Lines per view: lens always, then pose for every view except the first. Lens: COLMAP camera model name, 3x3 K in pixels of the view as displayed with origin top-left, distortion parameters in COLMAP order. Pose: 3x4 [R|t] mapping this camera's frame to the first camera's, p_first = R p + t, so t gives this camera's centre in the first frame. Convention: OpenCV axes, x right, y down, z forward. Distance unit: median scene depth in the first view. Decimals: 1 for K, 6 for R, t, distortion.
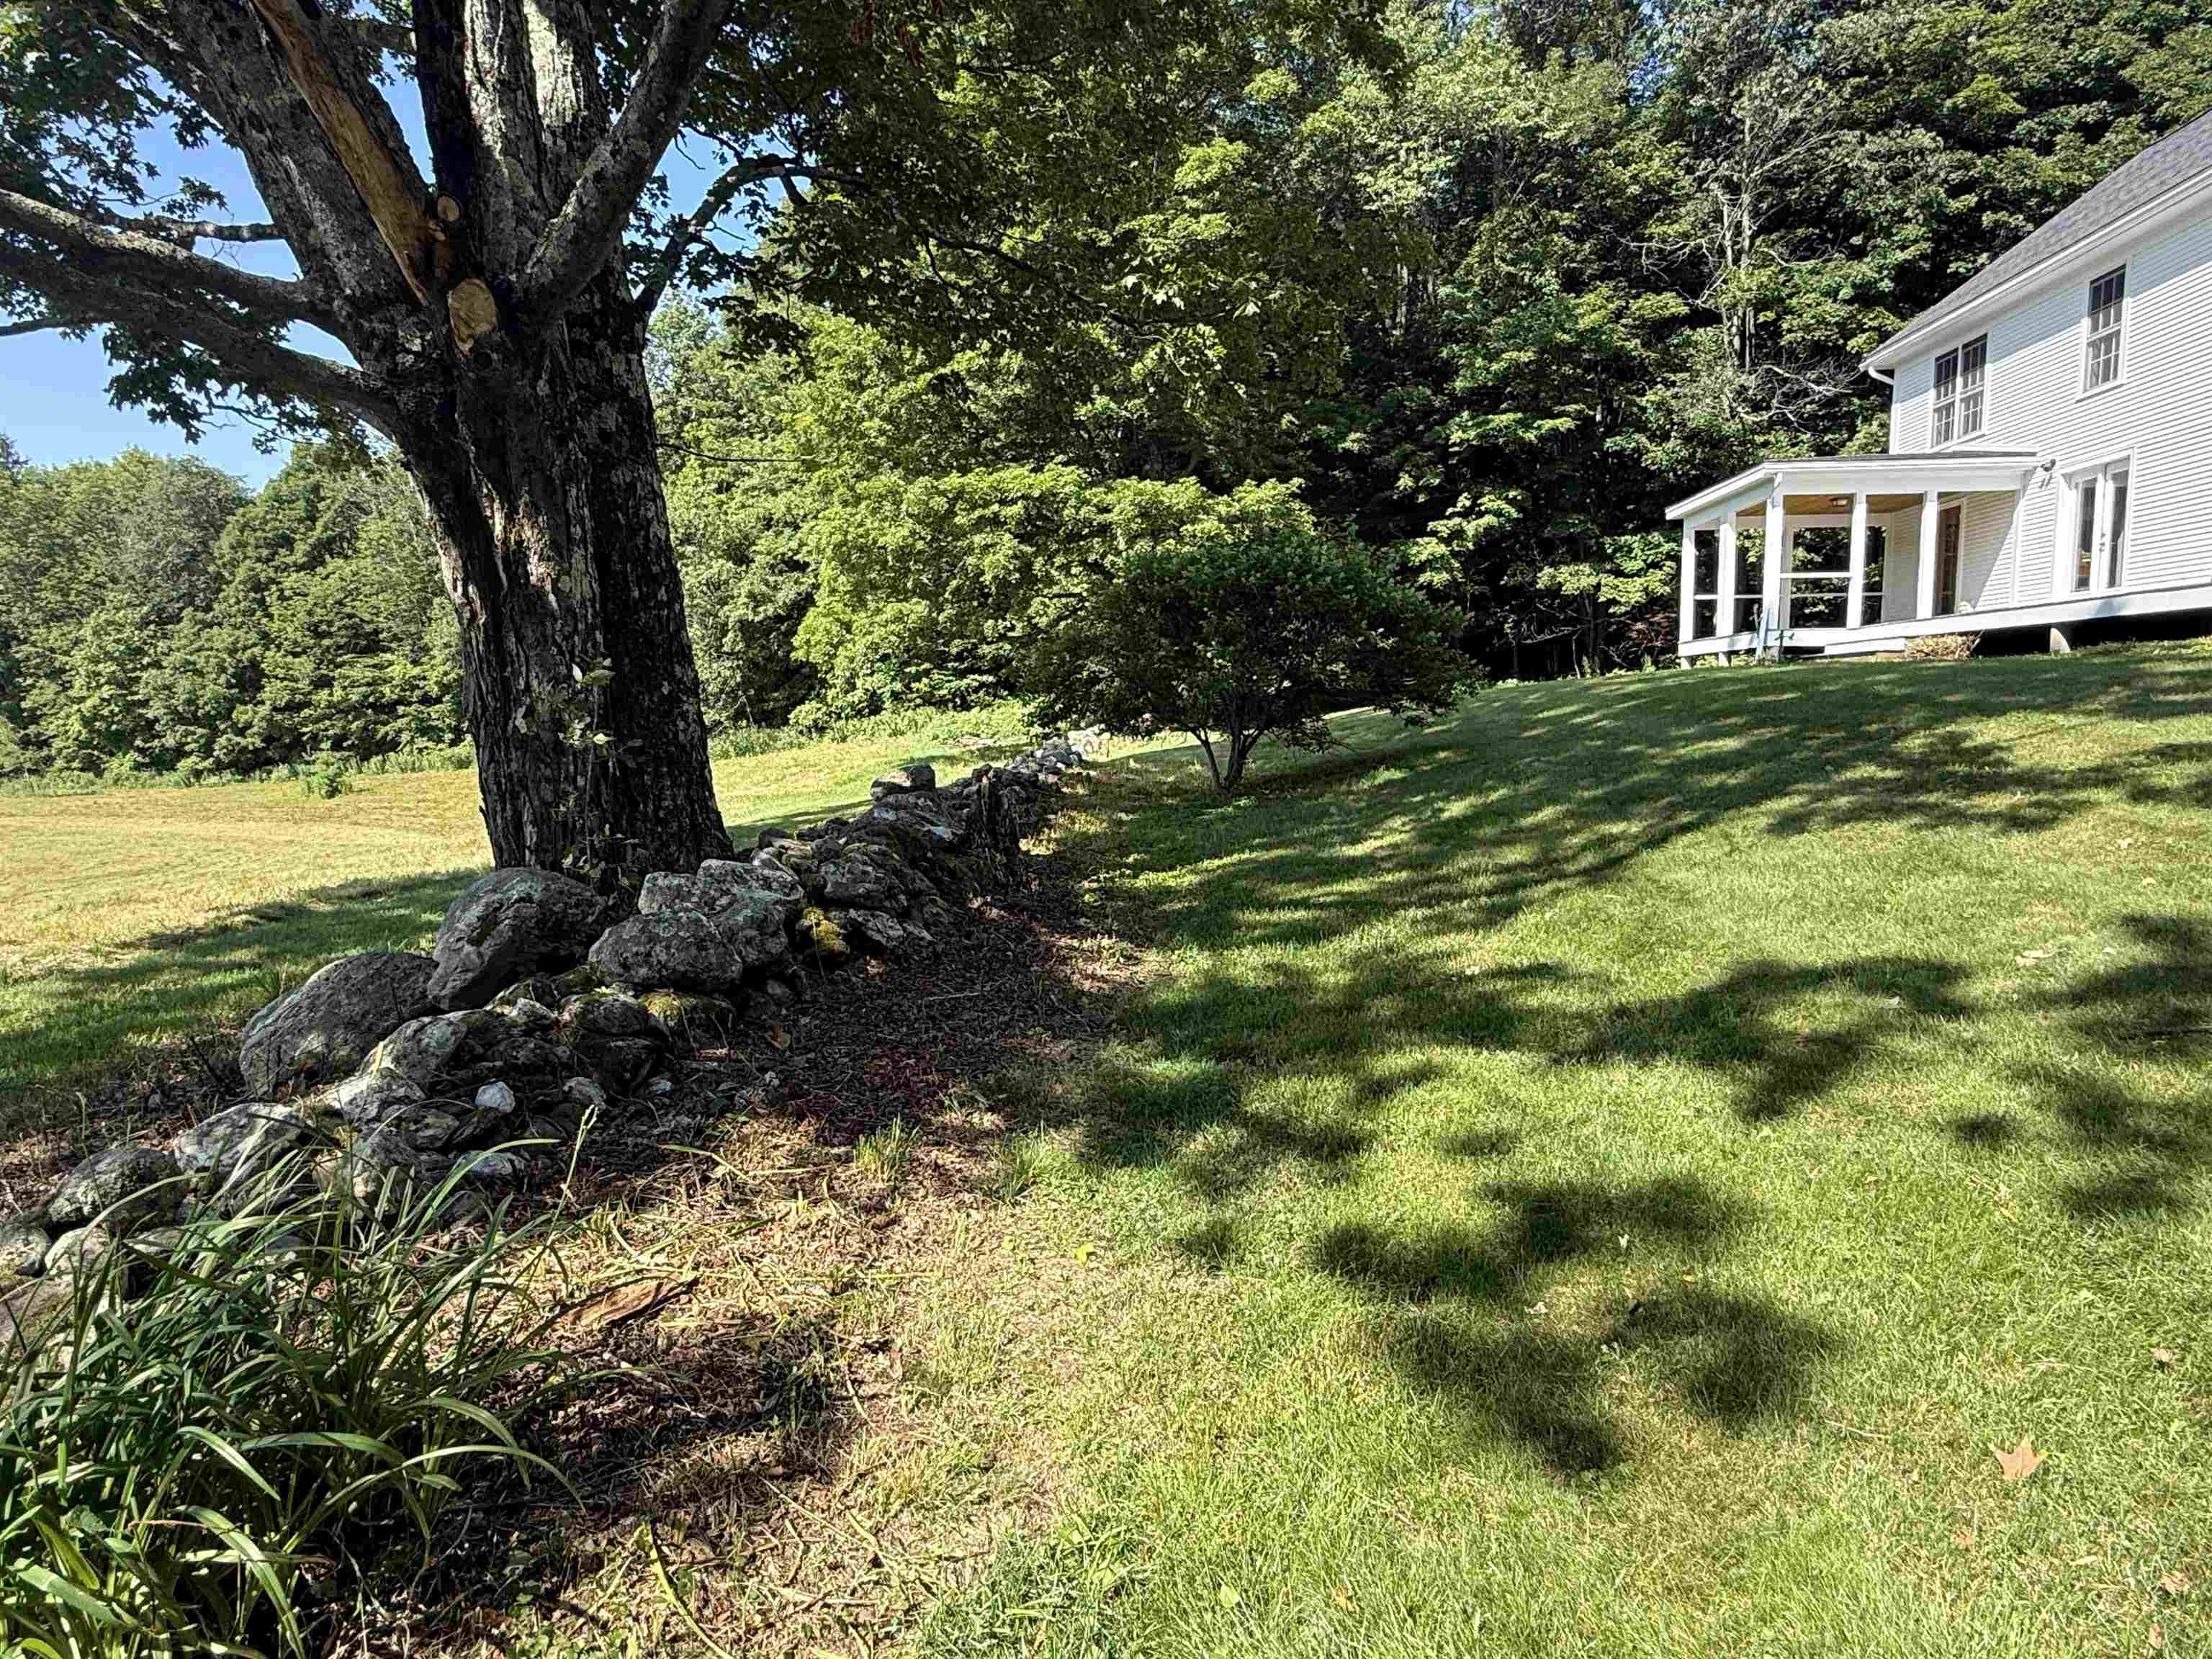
lens RADIAL K [[1302.0, 0, 1106.2], [0, 1302.0, 827.5], [0, 0, 1]] dist [0.004091, 0.003673]
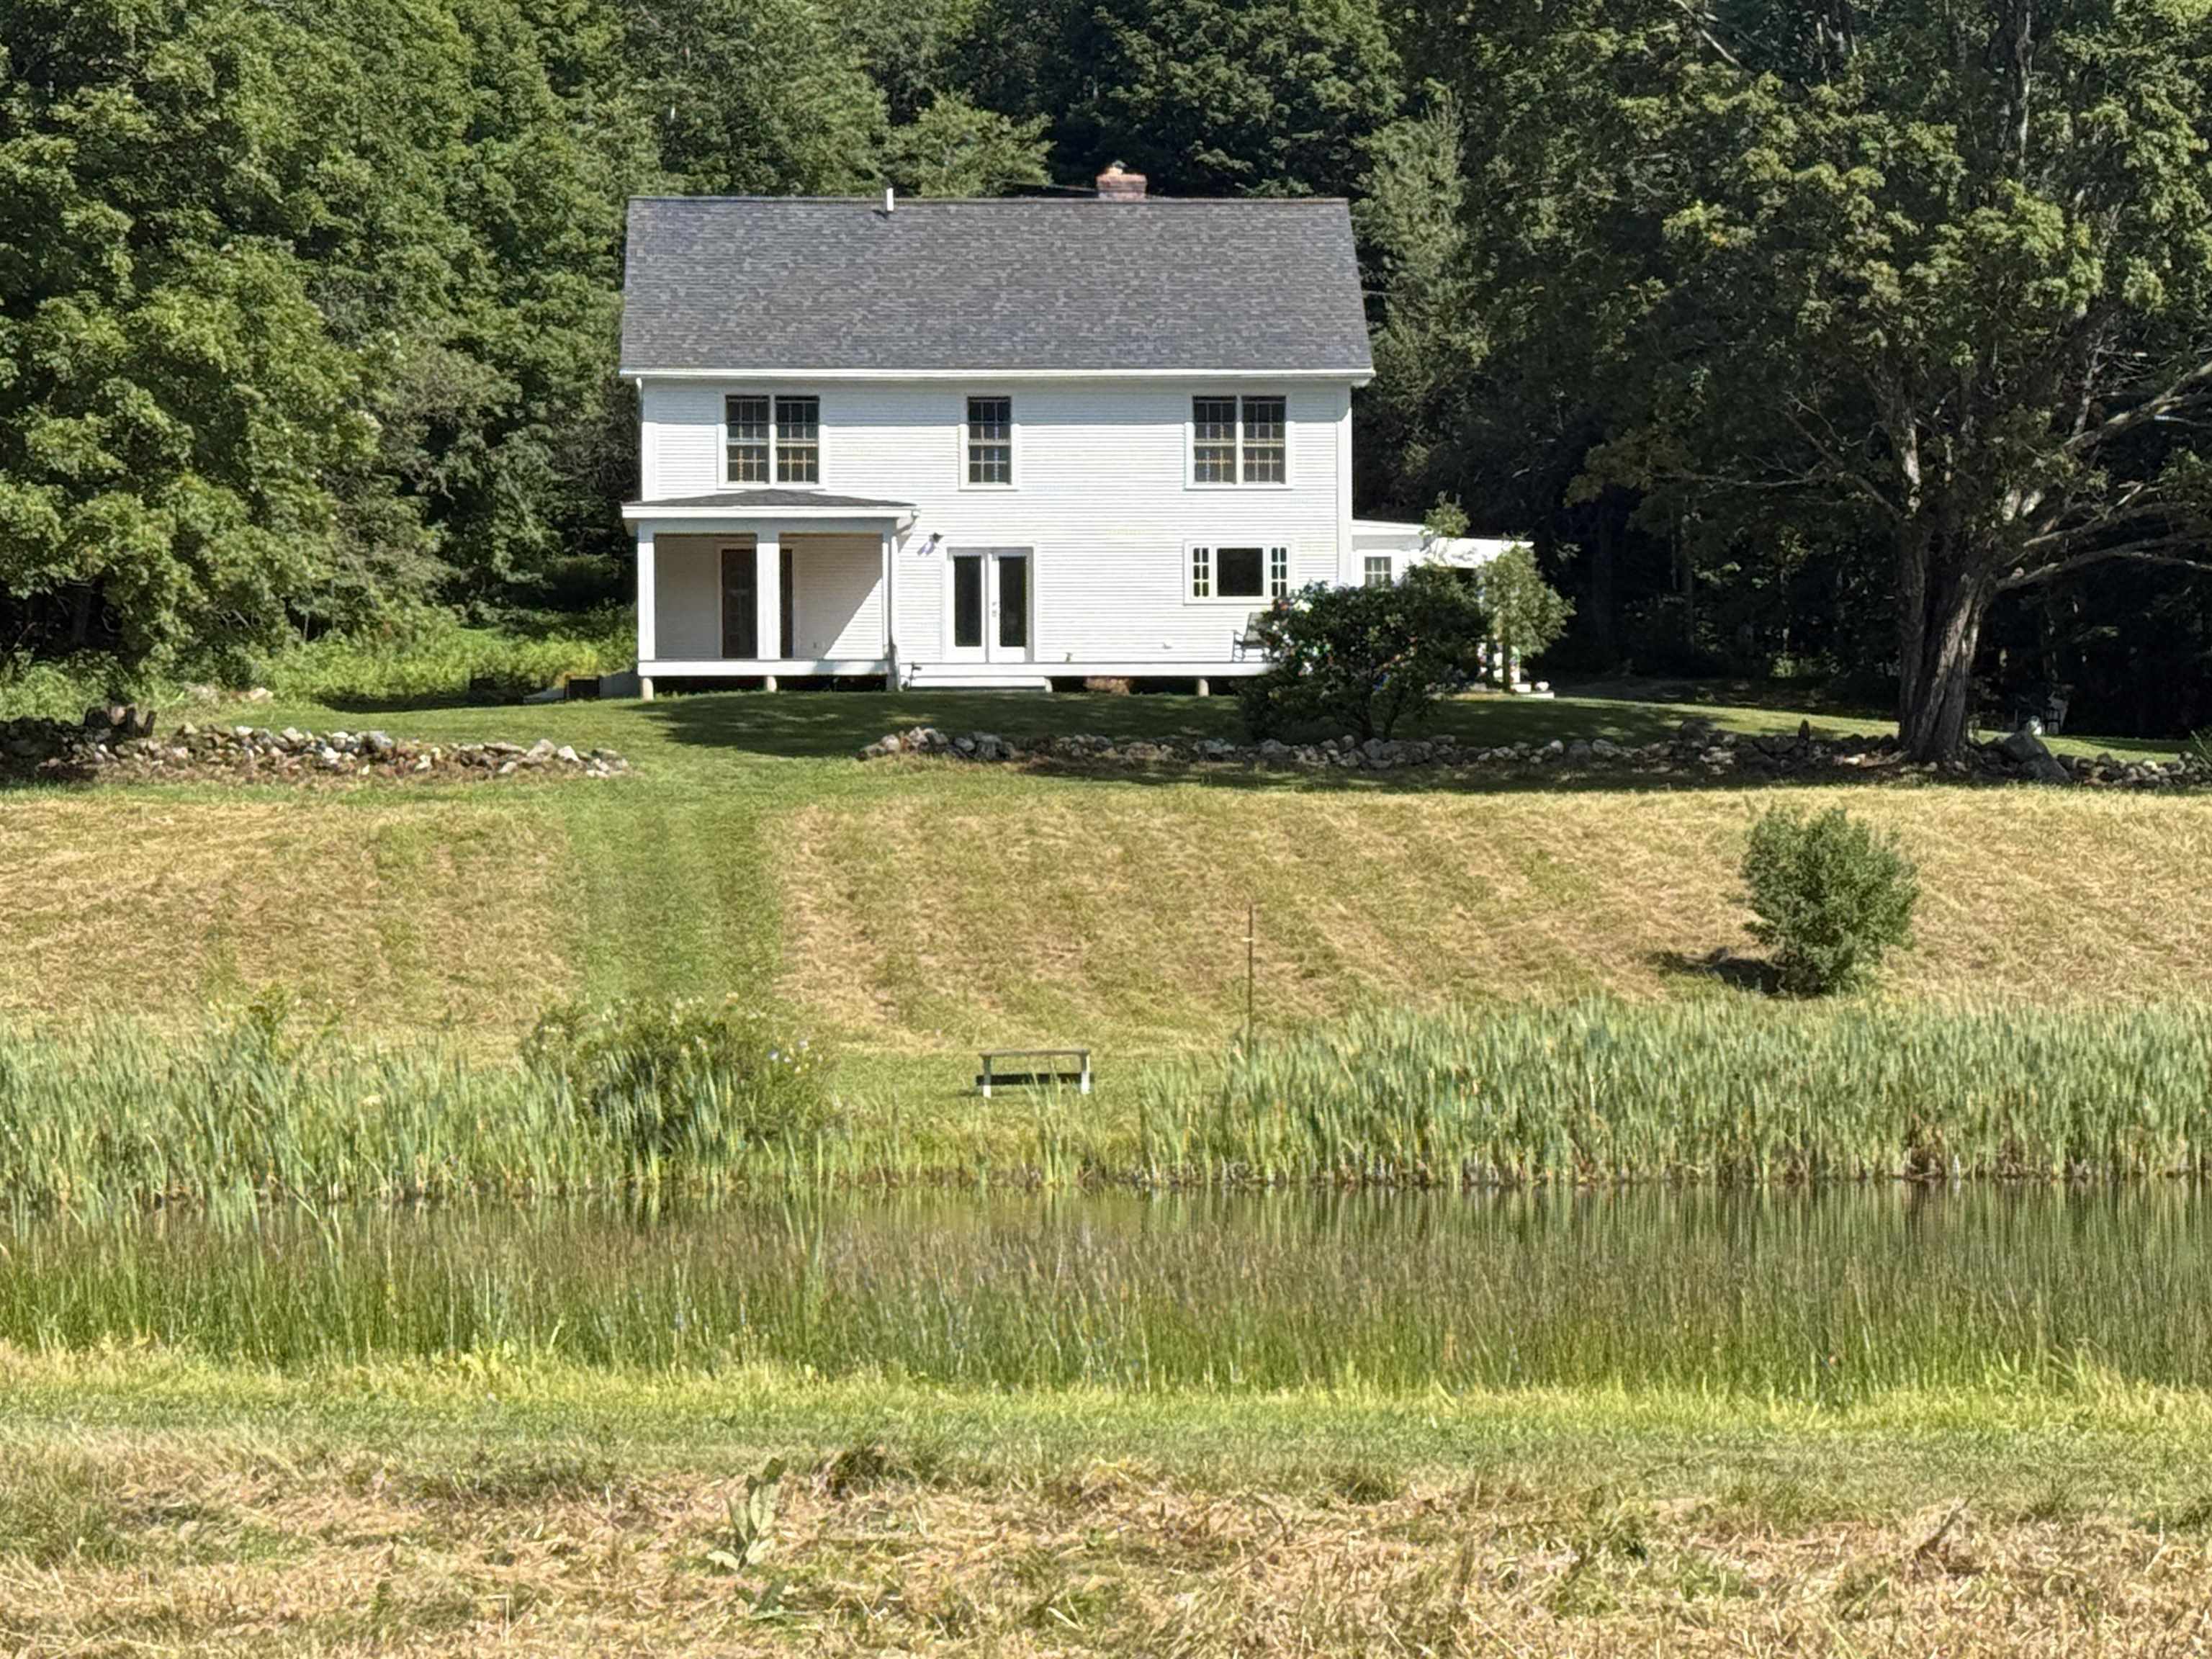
lens RADIAL K [[5858.1, 0, 1112.4], [0, 5858.1, 837.5], [0, 0, 1]] dist [0.101693, 0.000000]
pose [[-0.160224, 0.023273, 0.986806, -3.523347], [0.097159, 0.995239, -0.007697, 0.038409], [-0.982287, 0.094644, -0.161722, 1.344087]]
